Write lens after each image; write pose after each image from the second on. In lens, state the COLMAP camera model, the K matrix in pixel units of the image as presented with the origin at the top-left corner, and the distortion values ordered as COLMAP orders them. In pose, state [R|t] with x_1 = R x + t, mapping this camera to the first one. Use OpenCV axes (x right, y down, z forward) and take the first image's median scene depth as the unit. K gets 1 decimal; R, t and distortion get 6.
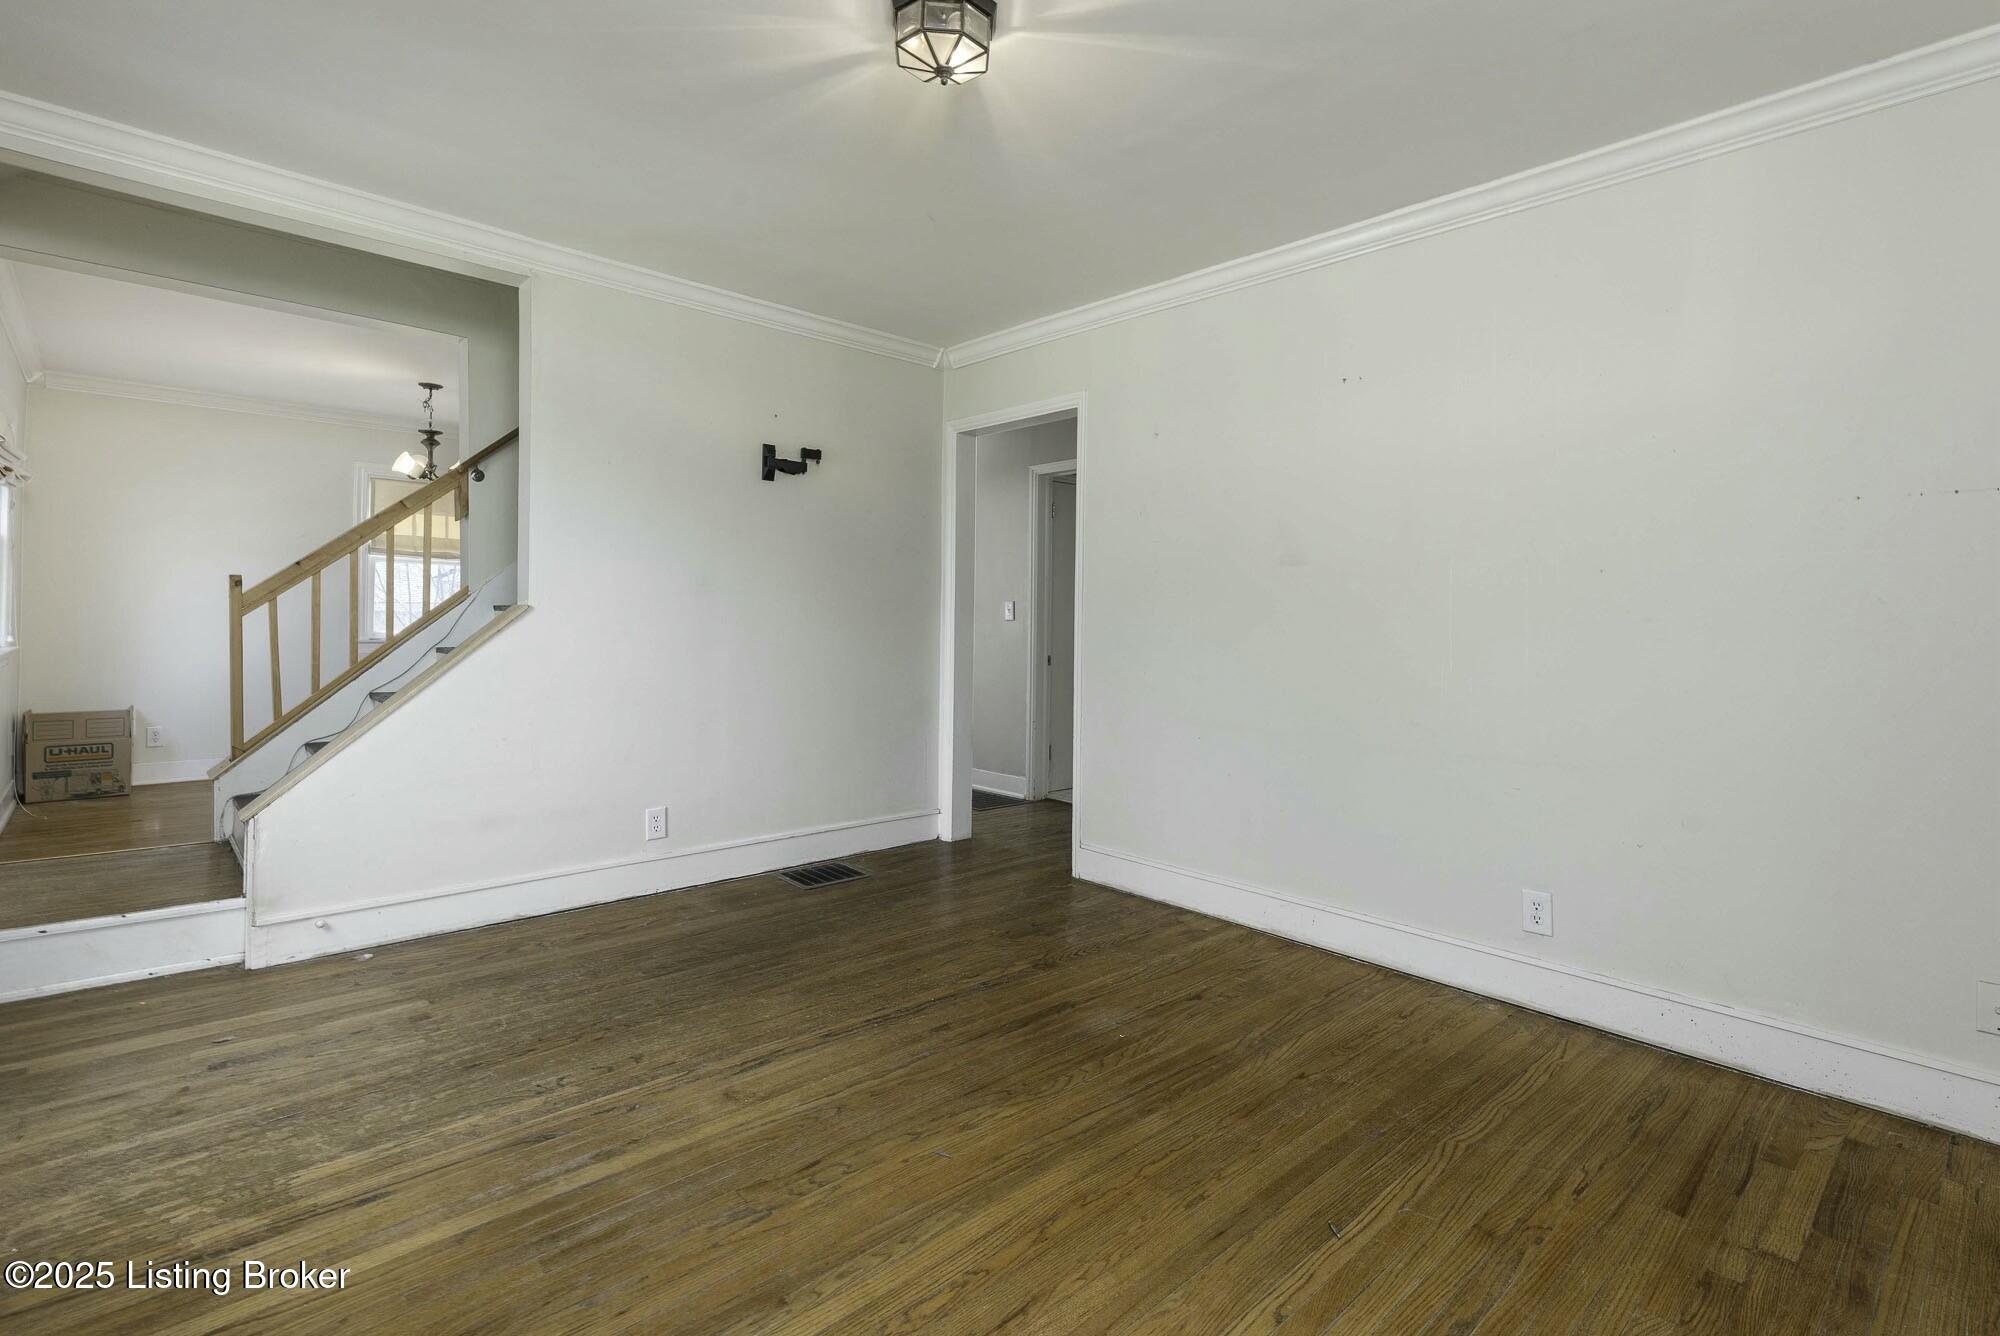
lens RADIAL K [[924.5, 0, 999.1], [0, 924.5, 625.5], [0, 0, 1]] dist [0.002097, -0.000156]
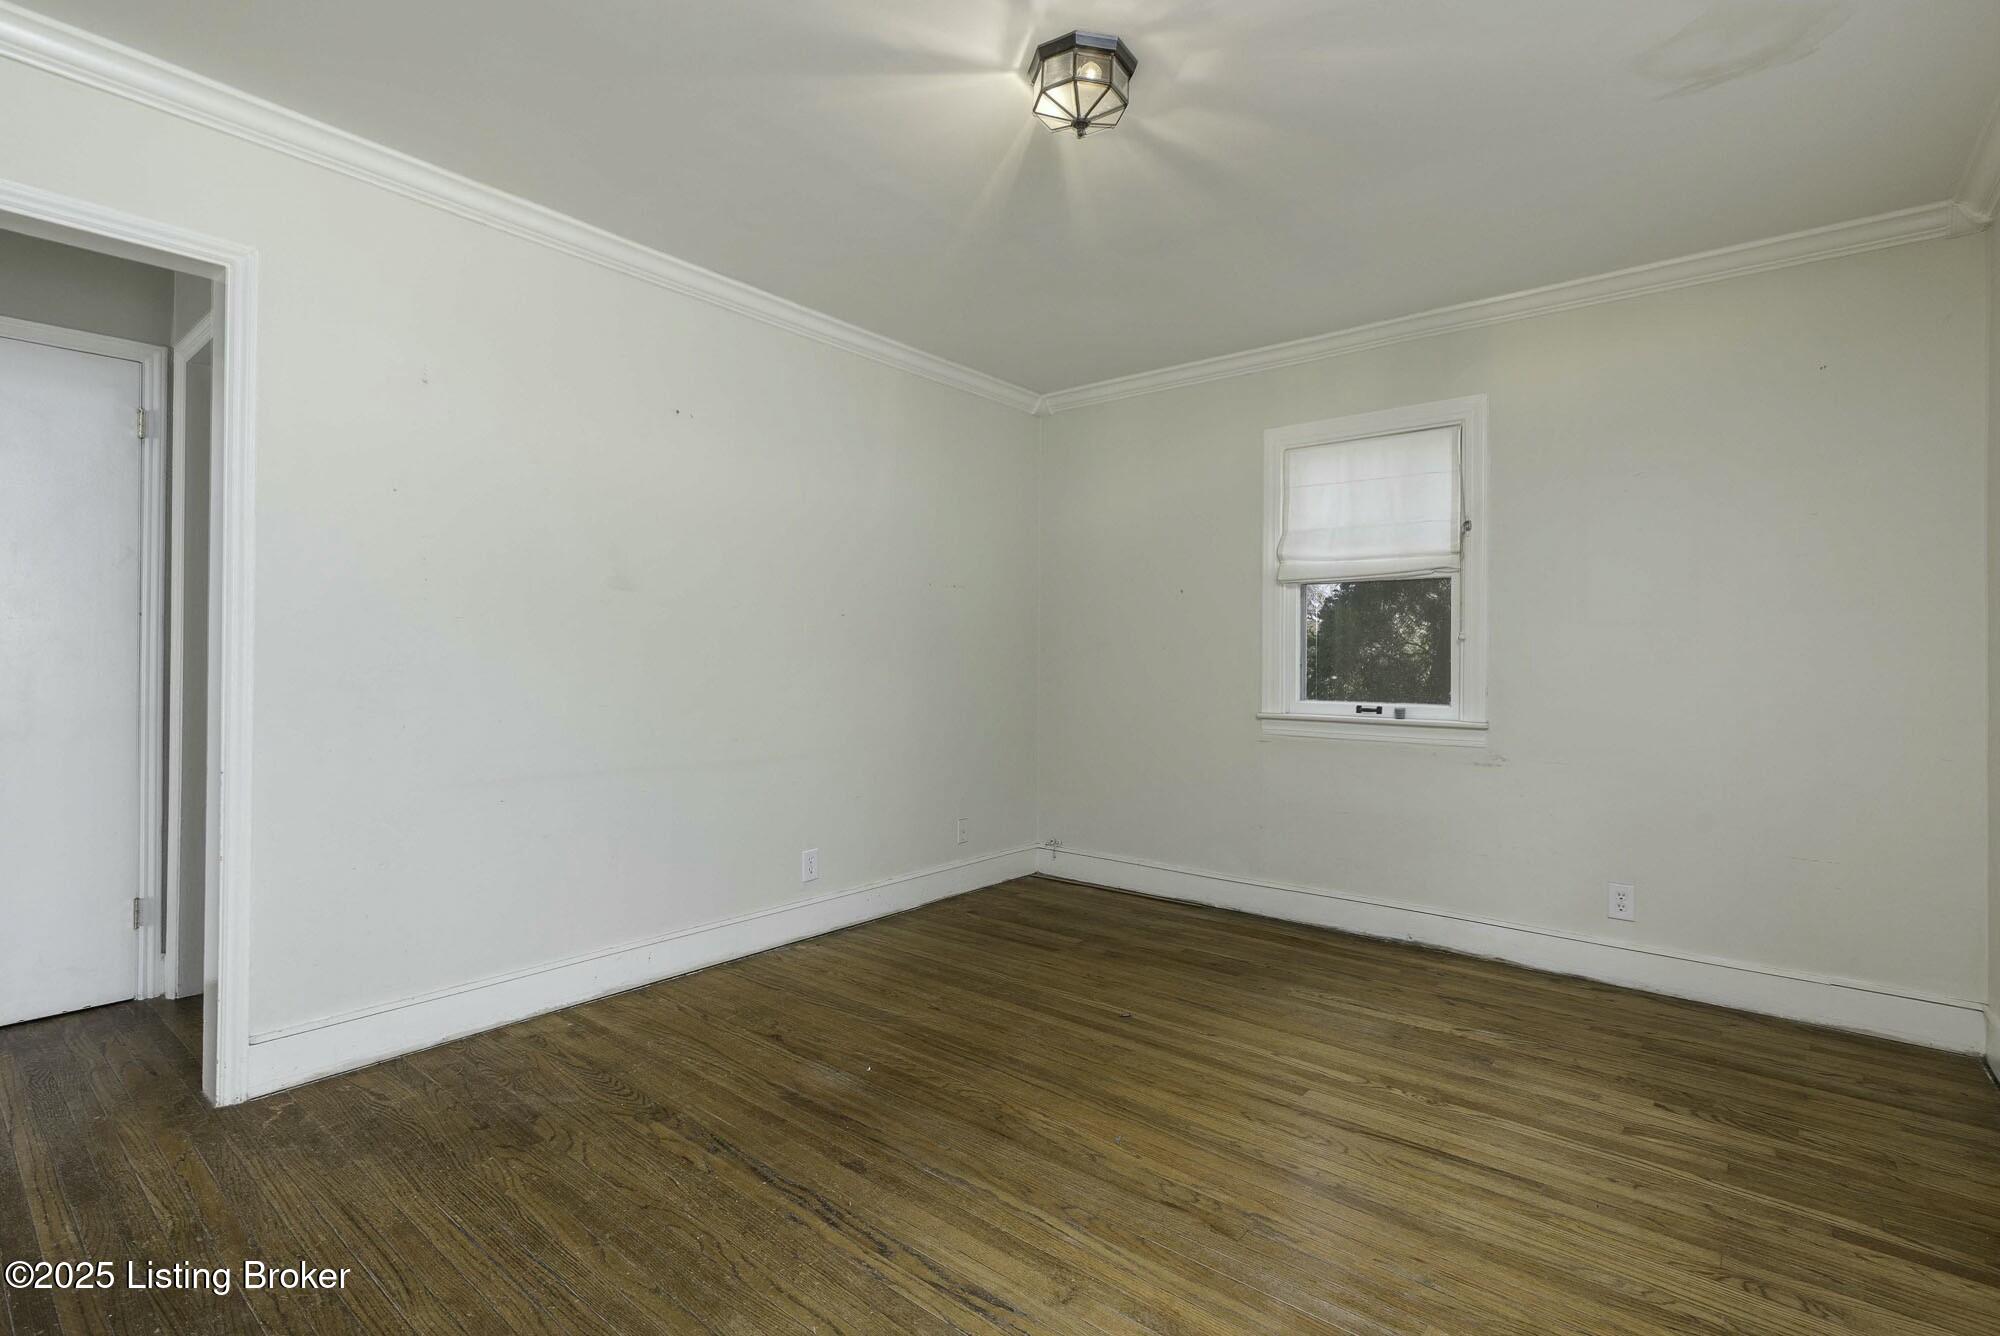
lens RADIAL K [[959.0, 0, 997.4], [0, 959.0, 660.1], [0, 0, 1]] dist [-0.001748, -0.000414]
pose [[-0.135879, -0.025494, 0.990397, -0.864159], [-0.002270, 0.999674, 0.025422, -0.022641], [-0.990723, 0.001206, -0.135892, 0.966157]]
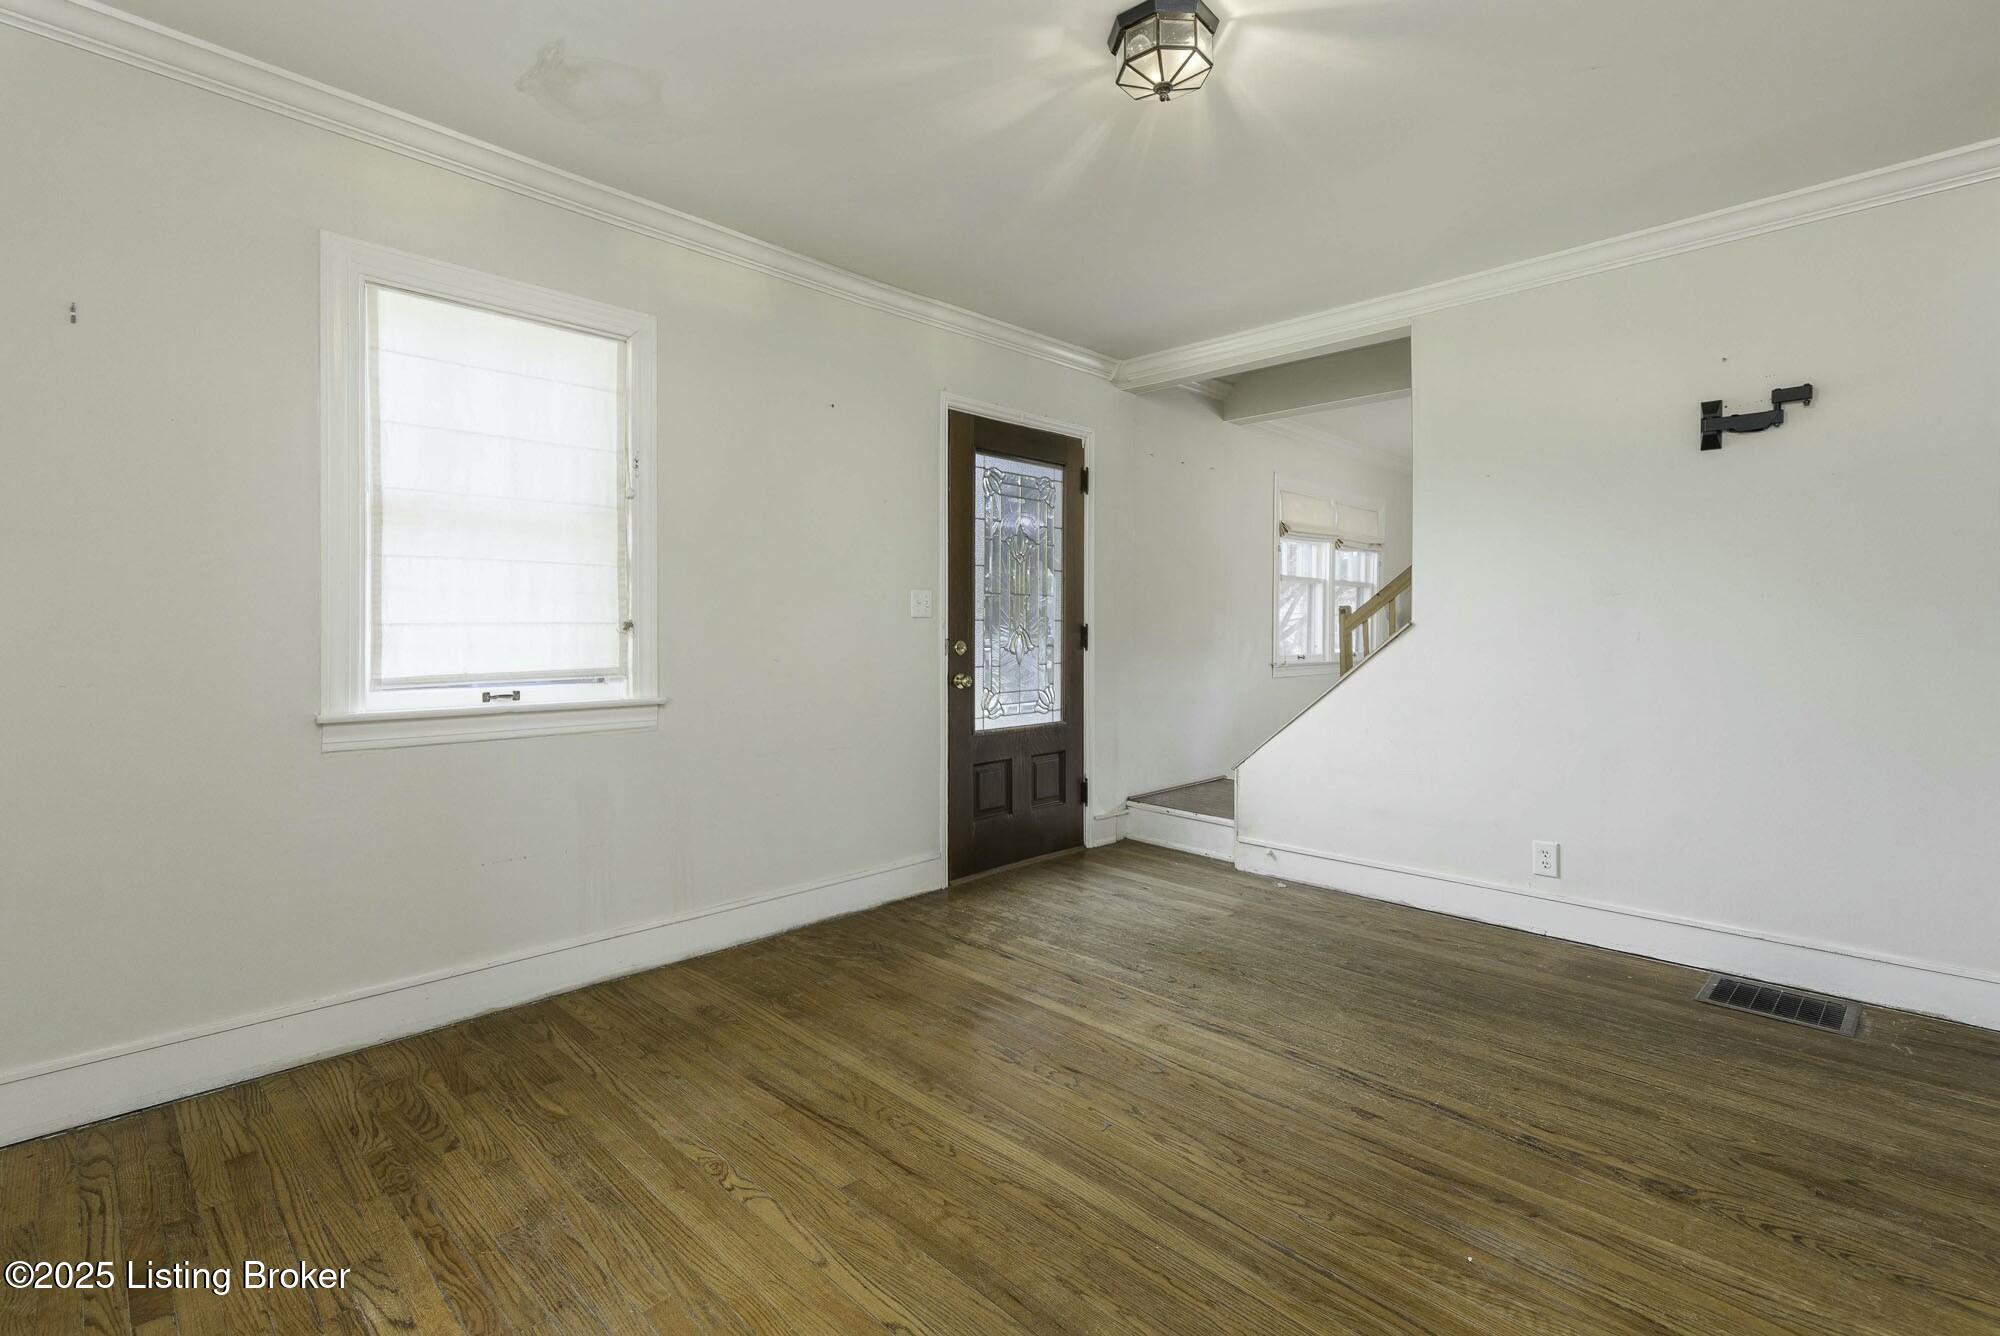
lens RADIAL K [[924.5, 0, 999.1], [0, 924.5, 625.5], [0, 0, 1]] dist [0.002097, -0.000156]
pose [[0.045079, -0.018638, -0.998810, 0.749926], [-0.011338, 0.999752, -0.019167, 0.012881], [0.998919, 0.012189, 0.044857, 0.611086]]
